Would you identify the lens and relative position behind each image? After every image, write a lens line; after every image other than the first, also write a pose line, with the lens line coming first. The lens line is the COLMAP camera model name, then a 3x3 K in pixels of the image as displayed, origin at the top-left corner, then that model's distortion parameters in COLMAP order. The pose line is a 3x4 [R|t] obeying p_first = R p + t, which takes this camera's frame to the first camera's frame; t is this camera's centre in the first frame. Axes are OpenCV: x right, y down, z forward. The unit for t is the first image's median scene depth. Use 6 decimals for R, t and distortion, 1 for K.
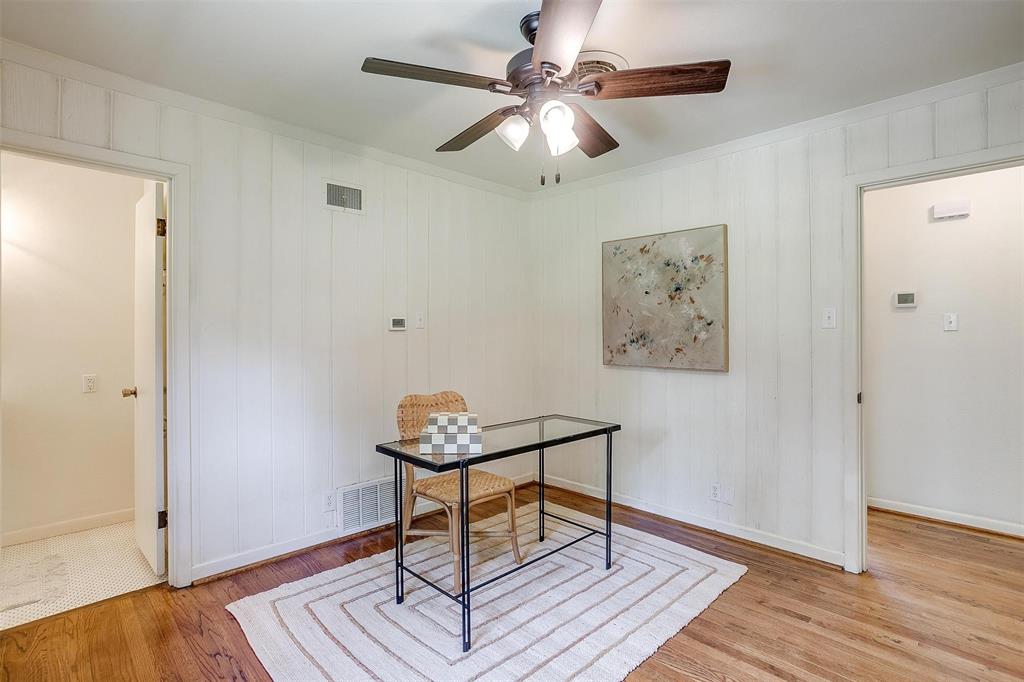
lens RADIAL K [[501.4, 0, 508.0], [0, 501.4, 334.9], [0, 0, 1]] dist [-0.056478, 0.032205]
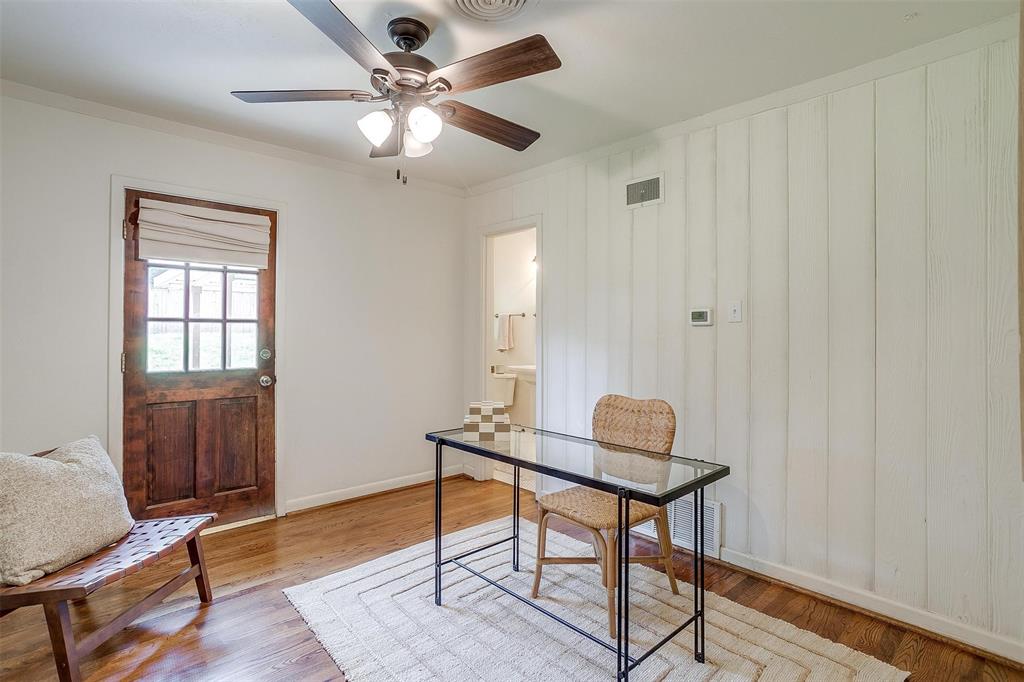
lens RADIAL K [[501.4, 0, 508.0], [0, 501.4, 334.9], [0, 0, 1]] dist [-0.056478, 0.032205]
pose [[-0.015120, 0.001651, -0.999884, 0.673631], [-0.002526, 0.999995, 0.001690, 0.007181], [0.999882, 0.002551, -0.015115, 0.749887]]
